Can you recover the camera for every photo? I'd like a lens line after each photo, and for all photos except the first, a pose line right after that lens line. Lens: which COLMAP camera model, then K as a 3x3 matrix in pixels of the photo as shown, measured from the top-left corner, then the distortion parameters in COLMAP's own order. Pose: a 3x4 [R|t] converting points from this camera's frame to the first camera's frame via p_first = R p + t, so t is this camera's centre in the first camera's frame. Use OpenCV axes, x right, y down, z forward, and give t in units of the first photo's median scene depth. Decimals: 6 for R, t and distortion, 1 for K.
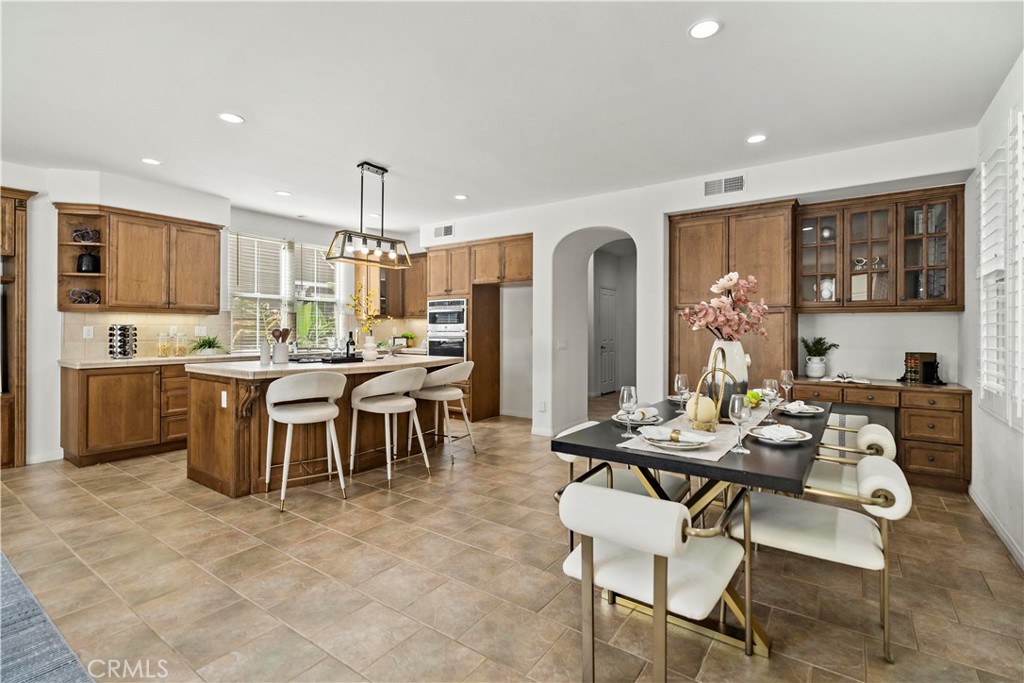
lens RADIAL K [[475.1, 0, 513.7], [0, 475.1, 324.0], [0, 0, 1]] dist [-0.000737, -0.001404]
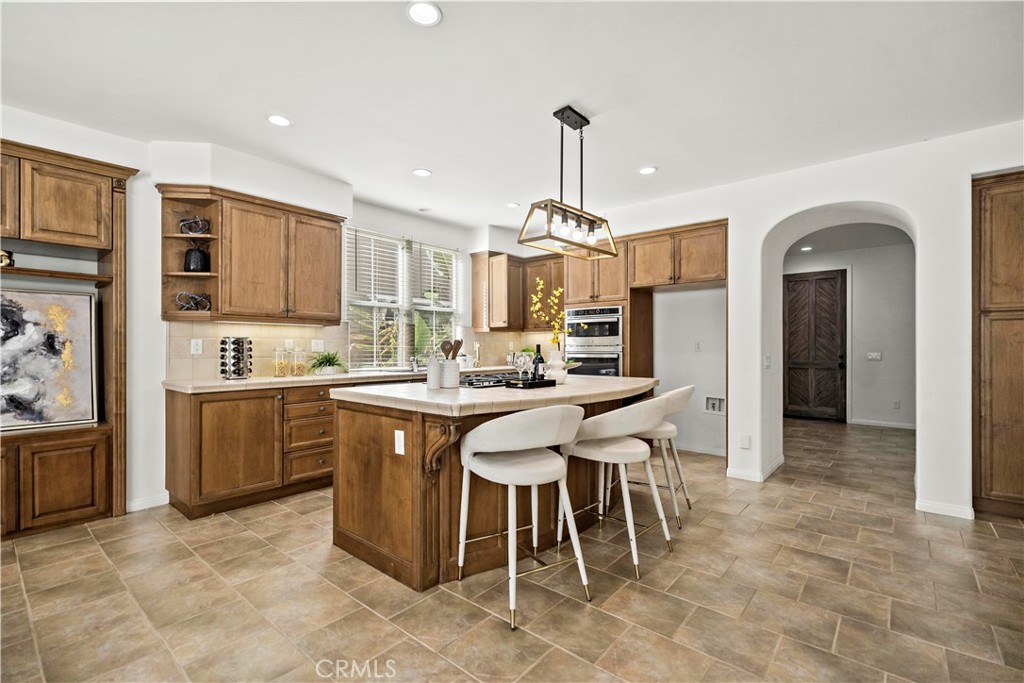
lens RADIAL K [[457.1, 0, 512.0], [0, 457.1, 341.5], [0, 0, 1]] dist [0.001326, -0.000164]
pose [[0.996457, -0.002892, -0.084049, -0.302930], [0.002955, 0.999995, 0.000624, 0.010185], [0.084046, -0.000870, 0.996461, 0.275178]]
